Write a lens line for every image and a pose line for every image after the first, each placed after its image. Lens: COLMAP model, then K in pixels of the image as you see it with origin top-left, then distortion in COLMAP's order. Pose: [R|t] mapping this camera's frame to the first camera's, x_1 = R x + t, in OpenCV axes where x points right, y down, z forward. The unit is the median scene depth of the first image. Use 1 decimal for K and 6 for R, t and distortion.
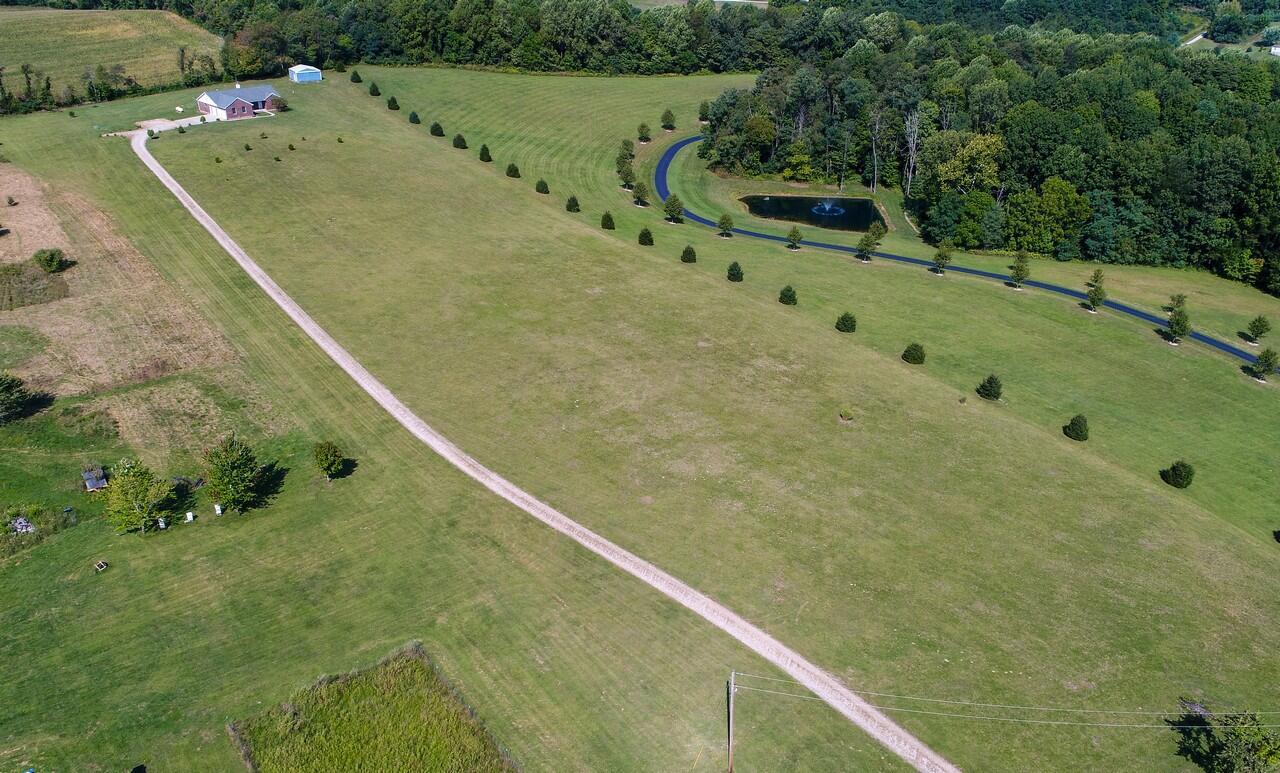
lens RADIAL K [[956.5, 0, 638.8], [0, 956.5, 424.9], [0, 0, 1]] dist [0.002961, 0.001788]
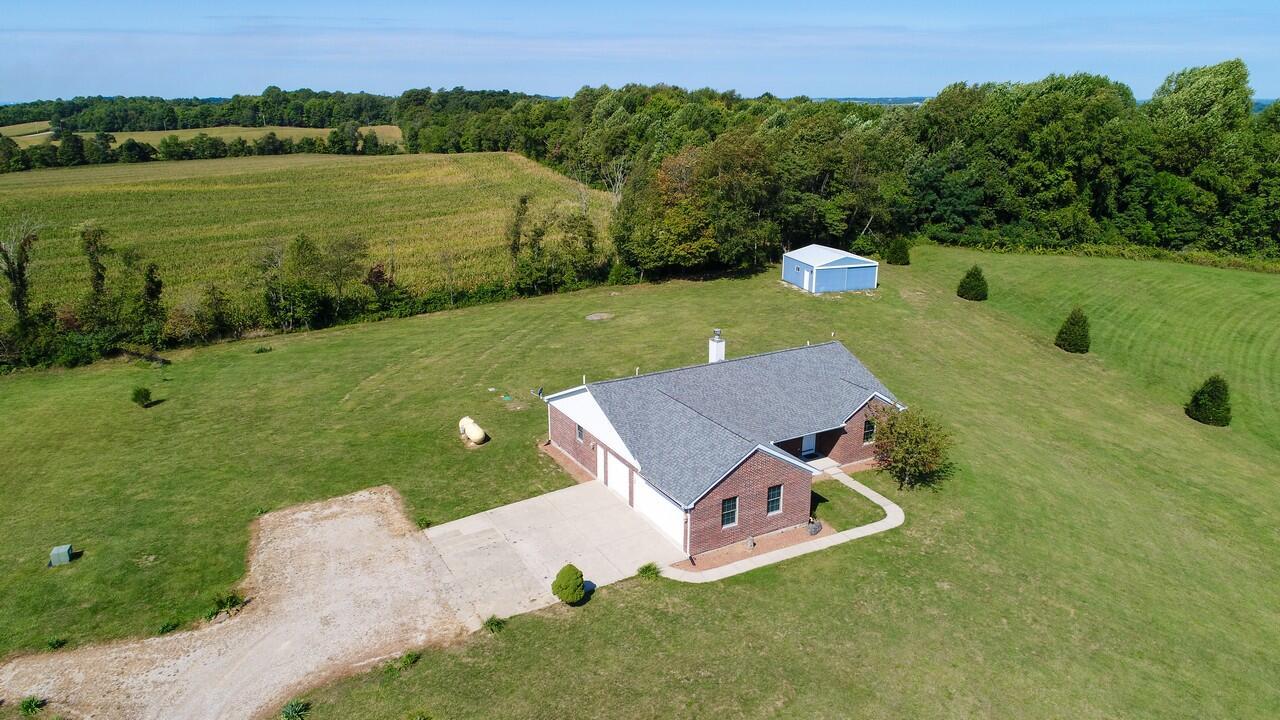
lens RADIAL K [[852.6, 0, 640.0], [0, 852.6, 360.0], [0, 0, 1]] dist [0.005605, -0.003548]
pose [[0.959411, 0.071175, -0.272883, -0.332674], [-0.123845, 0.975665, -0.180941, -0.272364], [0.253364, 0.207392, 0.944878, 0.700636]]
